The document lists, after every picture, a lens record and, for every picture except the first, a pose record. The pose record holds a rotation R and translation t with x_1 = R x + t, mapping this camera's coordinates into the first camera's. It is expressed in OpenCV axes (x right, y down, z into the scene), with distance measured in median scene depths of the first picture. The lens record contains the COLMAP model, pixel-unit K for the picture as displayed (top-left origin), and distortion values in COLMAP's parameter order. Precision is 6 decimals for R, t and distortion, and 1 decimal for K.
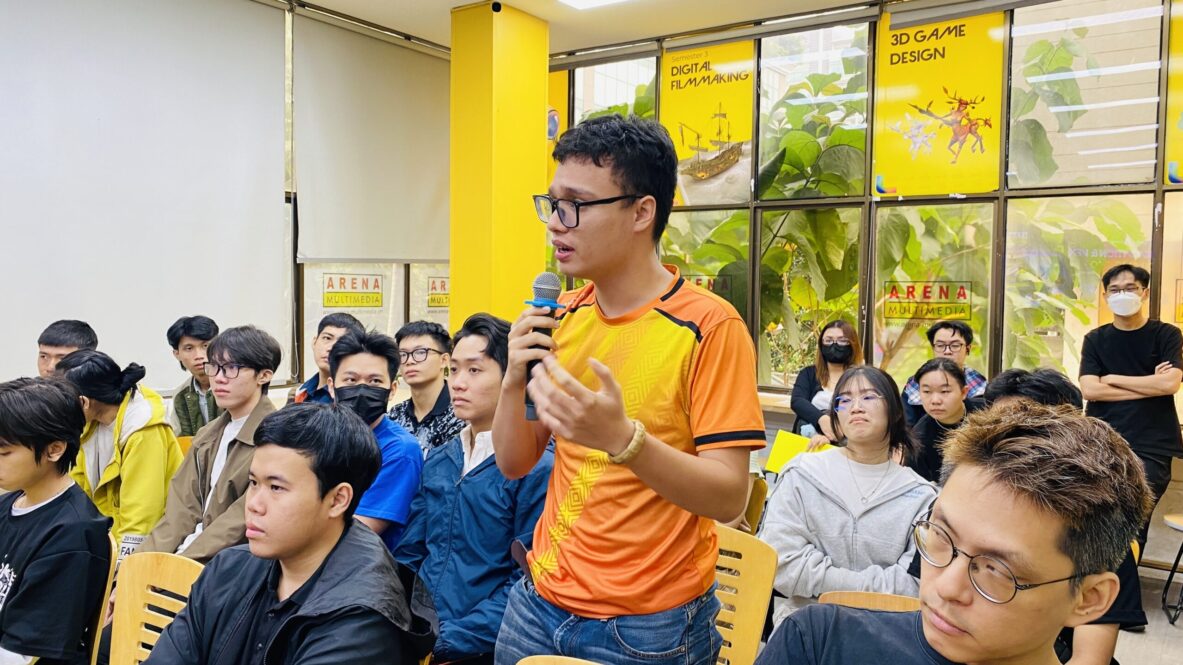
lens RADIAL K [[913.2, 0, 584.3], [0, 913.2, 325.3], [0, 0, 1]] dist [0.022438, -0.032947]
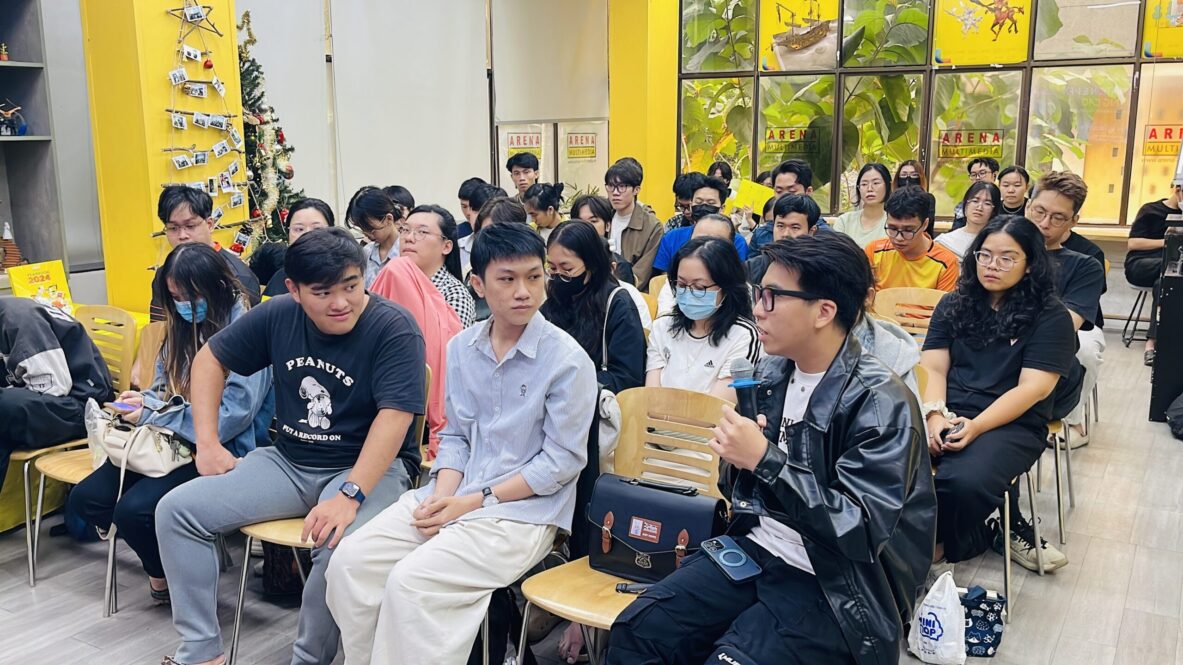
lens RADIAL K [[1021.3, 0, 601.7], [0, 1021.3, 340.6], [0, 0, 1]] dist [0.009630, -0.004734]
pose [[0.997386, -0.029980, 0.065744, -0.268016], [0.019559, 0.987914, 0.153767, 0.016144], [-0.069560, -0.152079, 0.985918, -0.481605]]
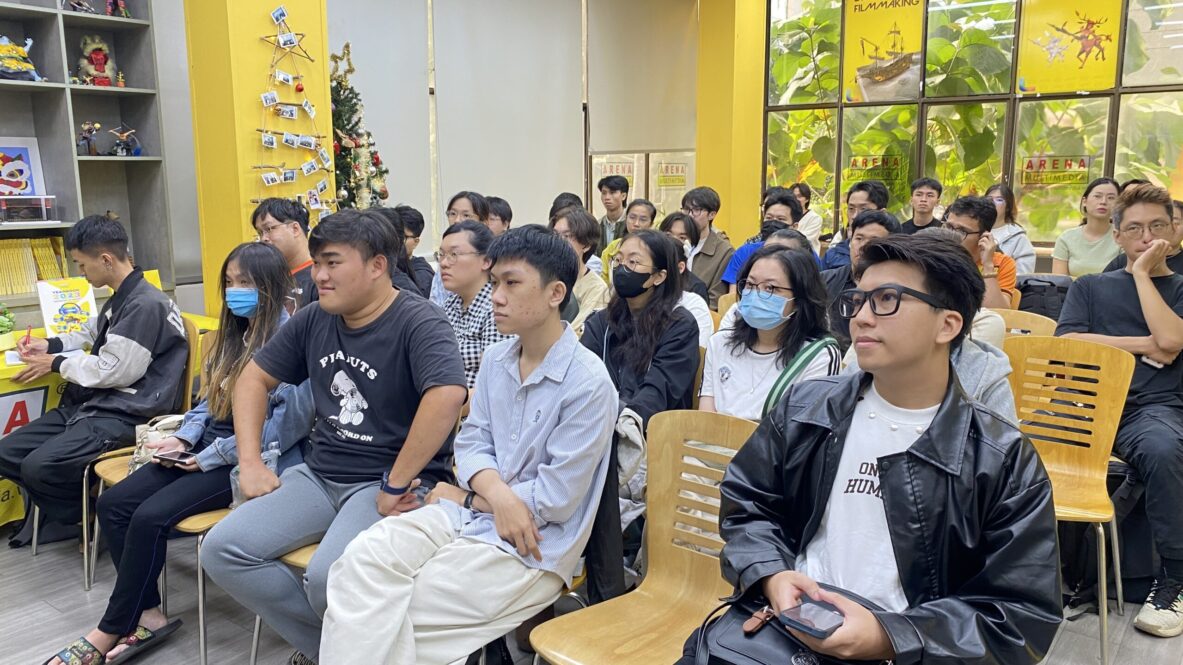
lens RADIAL K [[913.2, 0, 591.1], [0, 913.2, 329.6], [0, 0, 1]] dist [0.022438, -0.032947]
pose [[0.998569, -0.011920, -0.052137, -0.243158], [0.018259, 0.992258, 0.122848, 0.027322], [0.050269, -0.123624, 0.991055, -0.413086]]
